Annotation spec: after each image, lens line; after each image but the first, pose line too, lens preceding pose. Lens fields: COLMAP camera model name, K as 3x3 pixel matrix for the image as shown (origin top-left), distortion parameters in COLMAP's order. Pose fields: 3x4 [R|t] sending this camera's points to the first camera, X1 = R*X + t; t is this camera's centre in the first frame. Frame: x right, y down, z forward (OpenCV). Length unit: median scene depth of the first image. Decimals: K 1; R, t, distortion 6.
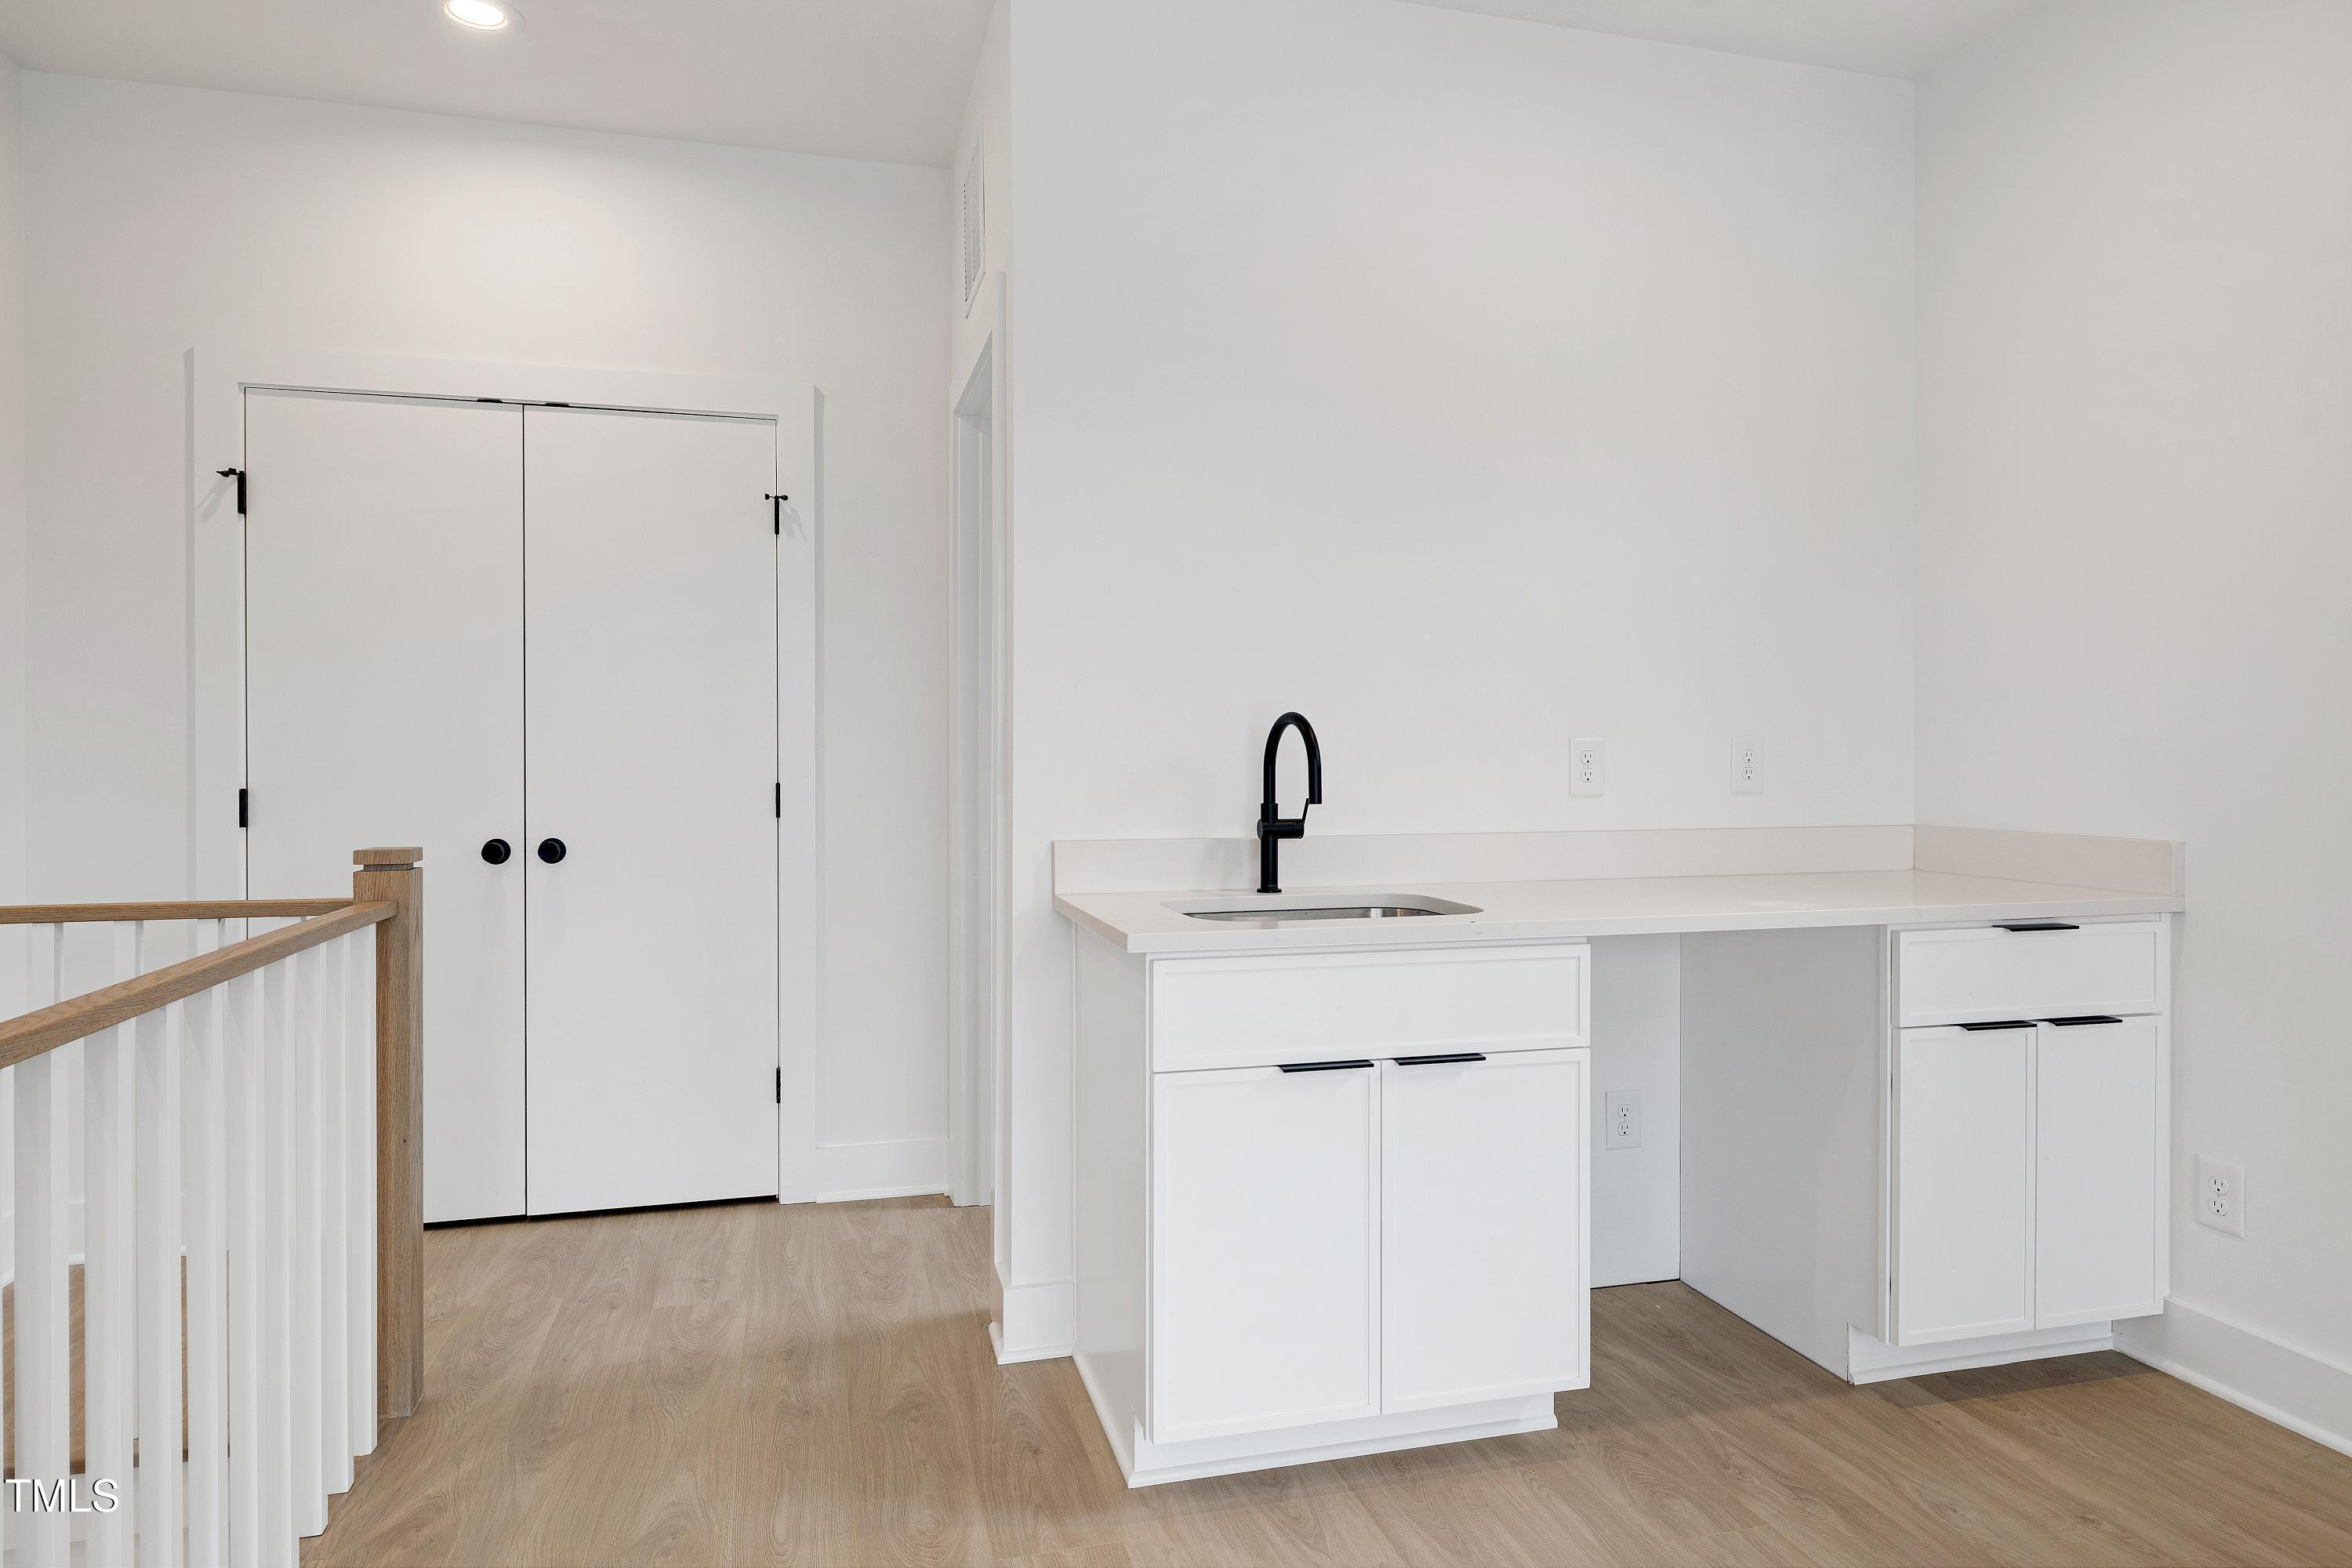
lens RADIAL K [[1330.3, 0, 1161.4], [0, 1330.3, 758.8], [0, 0, 1]] dist [0.001497, 0.001050]
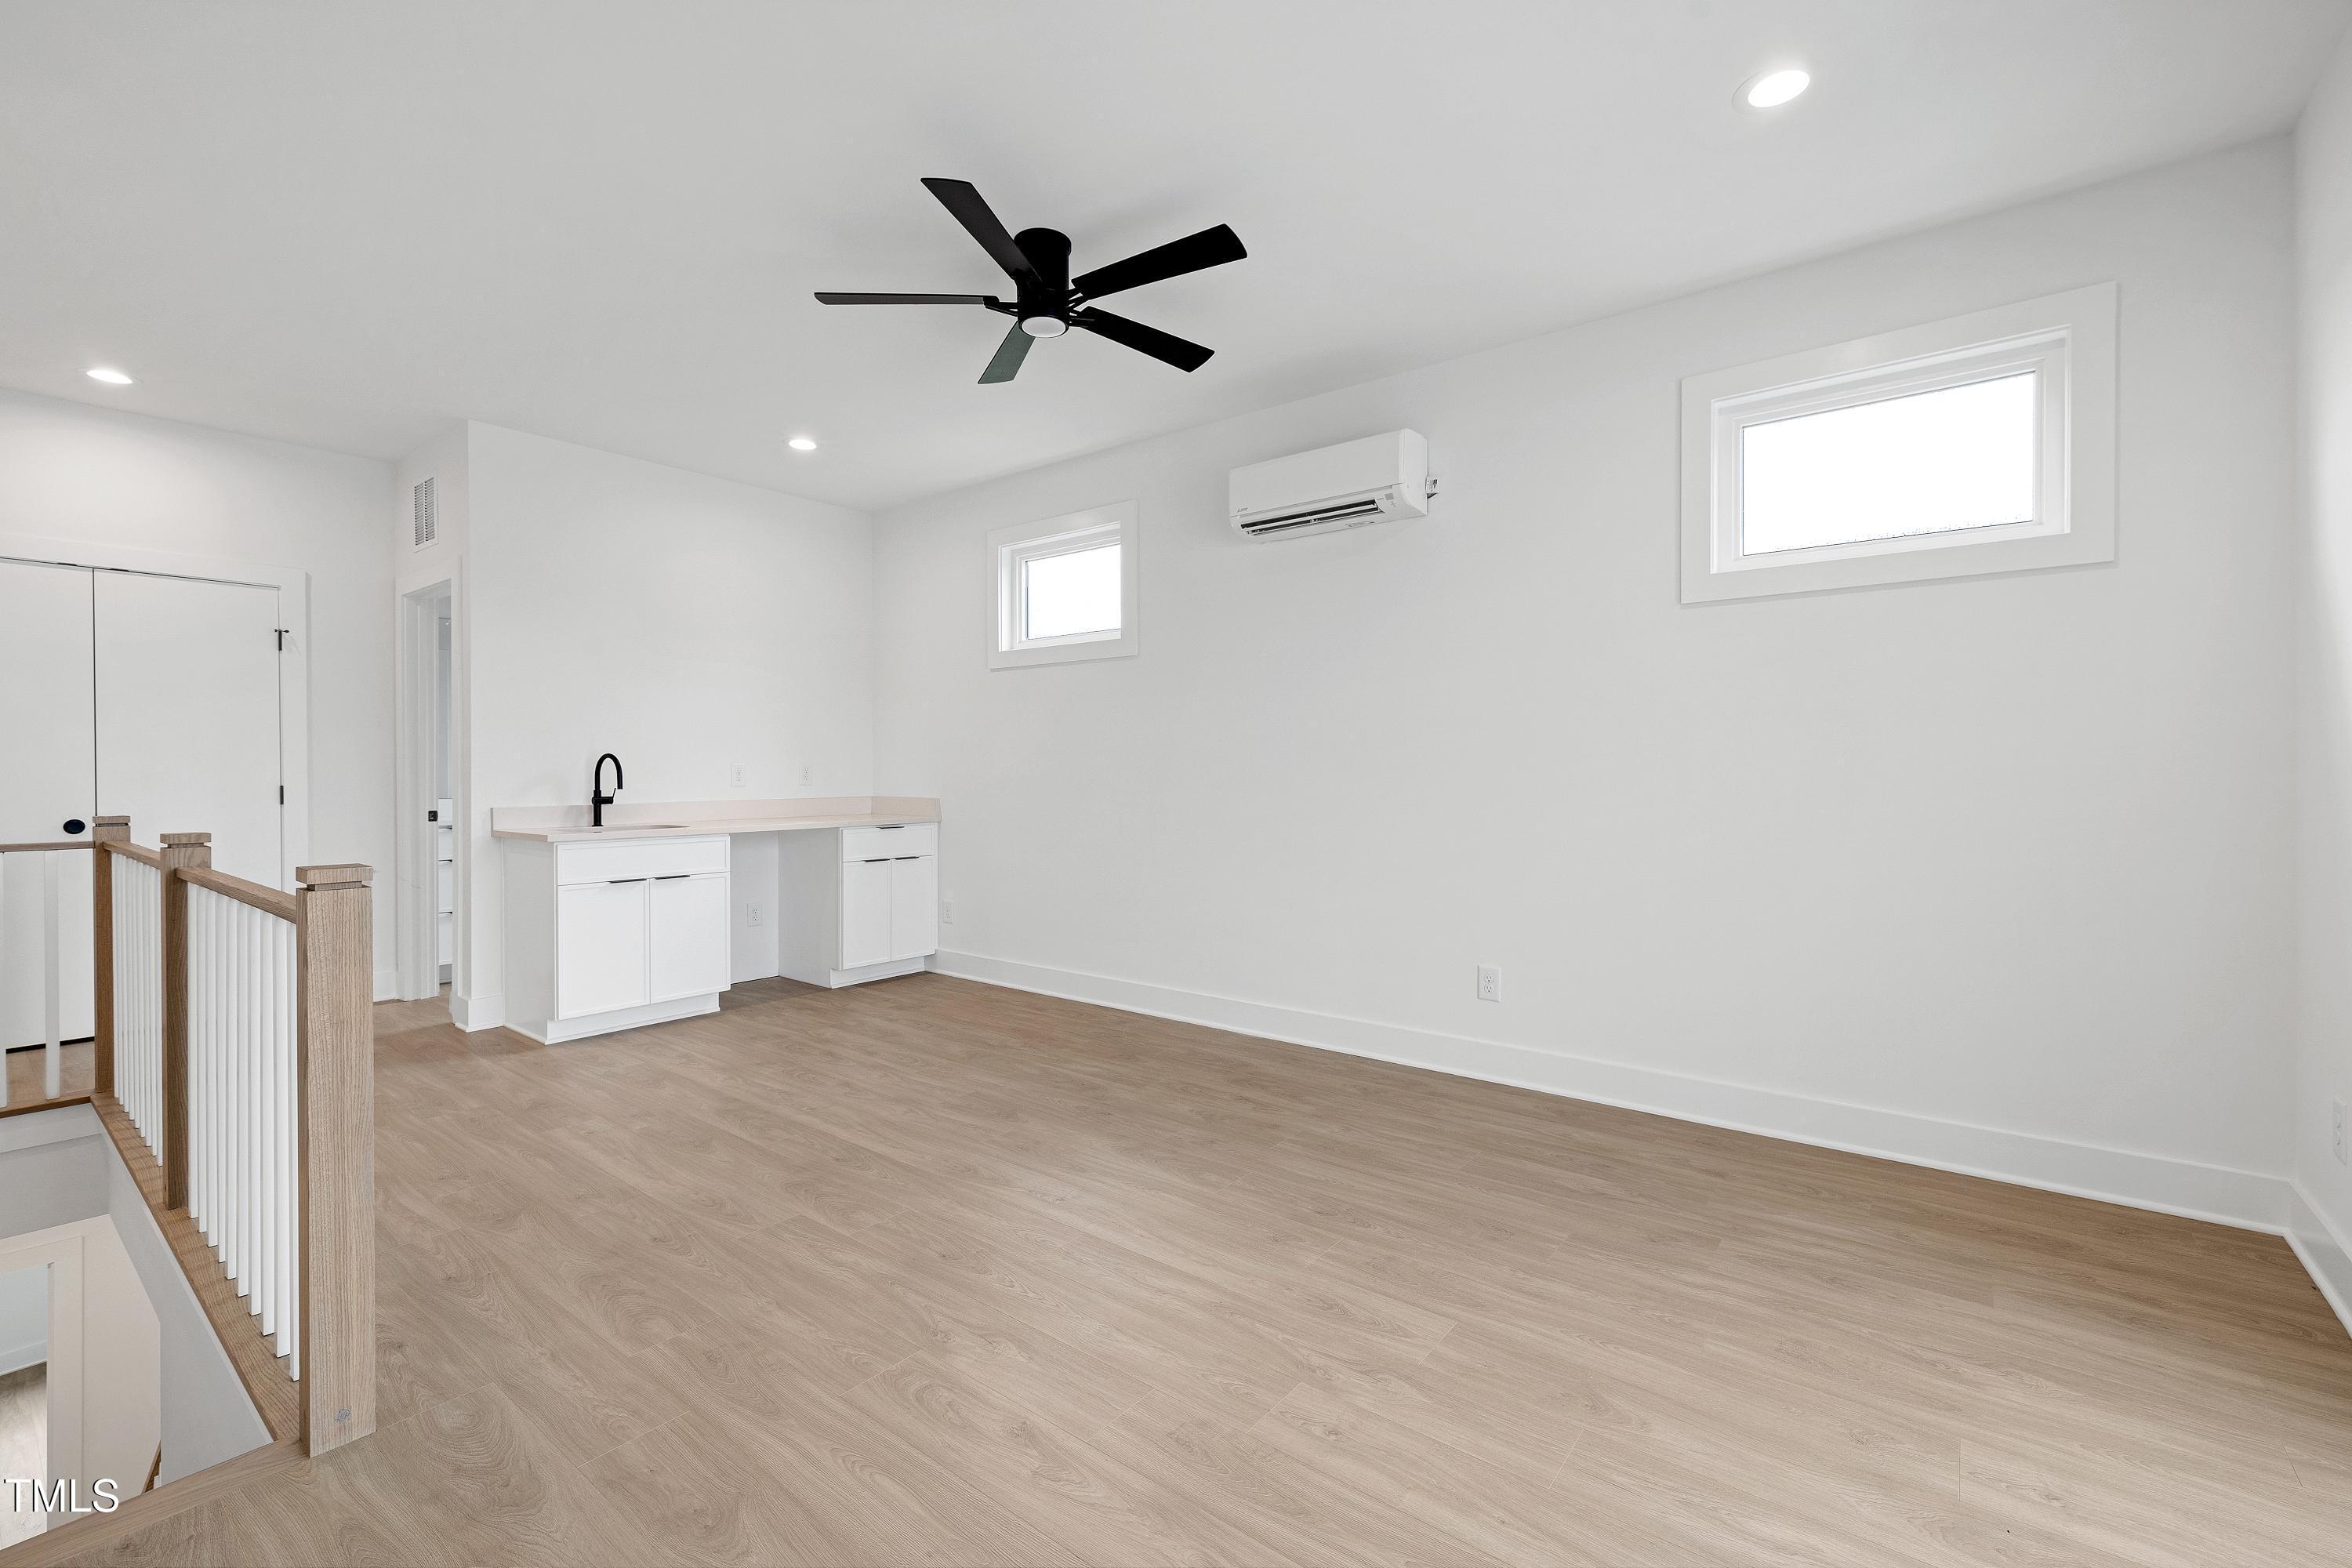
lens RADIAL K [[1007.7, 0, 1176.0], [0, 1007.7, 784.0], [0, 0, 1]] dist [0.000080, -0.000066]
pose [[0.796451, -0.008942, 0.604636, -0.199813], [0.003115, 0.999938, 0.010686, 0.005902], [-0.604694, -0.006628, 0.796430, -1.167873]]
